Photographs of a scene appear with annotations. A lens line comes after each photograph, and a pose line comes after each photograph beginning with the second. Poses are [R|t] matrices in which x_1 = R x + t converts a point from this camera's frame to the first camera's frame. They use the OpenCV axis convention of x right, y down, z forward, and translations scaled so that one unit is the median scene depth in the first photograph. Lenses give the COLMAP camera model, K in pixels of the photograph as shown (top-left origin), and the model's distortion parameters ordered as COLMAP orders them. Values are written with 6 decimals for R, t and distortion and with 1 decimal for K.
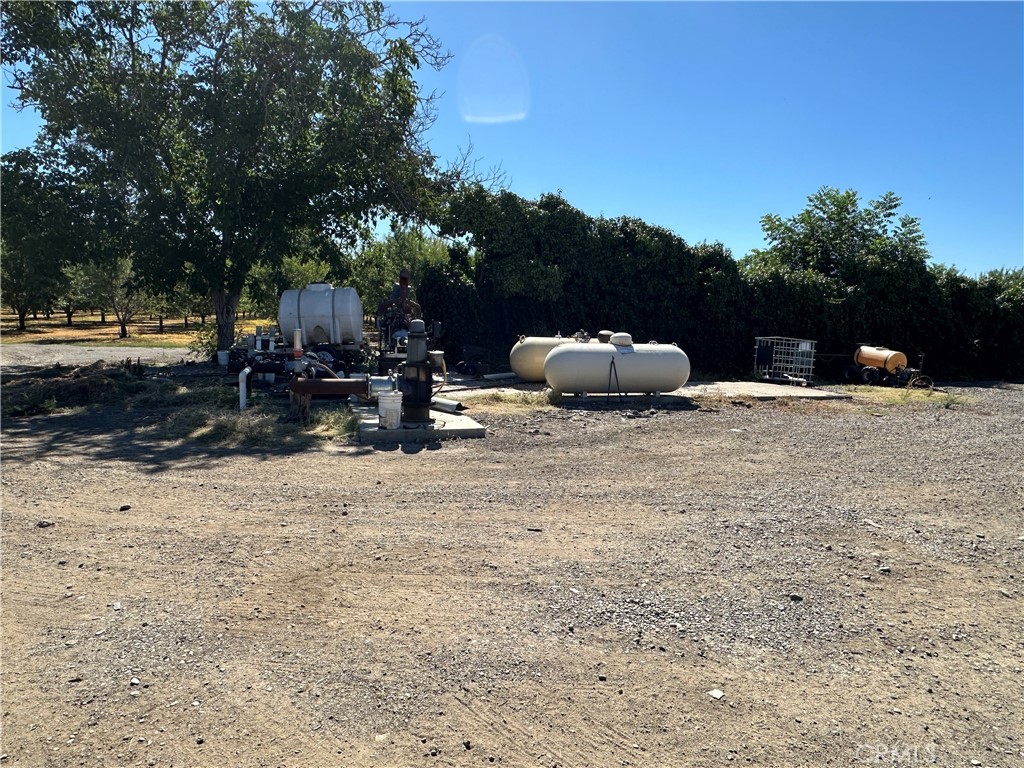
lens RADIAL K [[663.5, 0, 513.2], [0, 663.5, 383.8], [0, 0, 1]] dist [-0.003510, 0.003115]
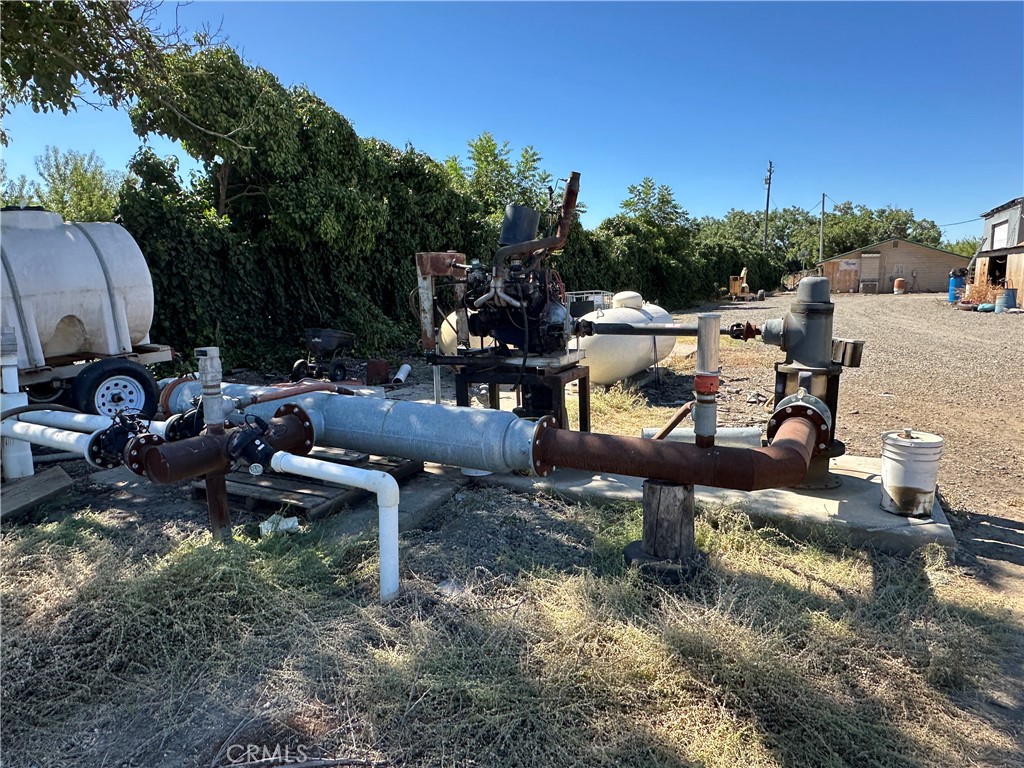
lens RADIAL K [[663.5, 0, 512.1], [0, 663.5, 380.7], [0, 0, 1]] dist [-0.003510, 0.003115]
pose [[0.672436, -0.148372, 0.725131, -0.323176], [0.109134, 0.988869, 0.101133, -0.046519], [-0.732065, 0.011131, 0.681144, 0.411386]]
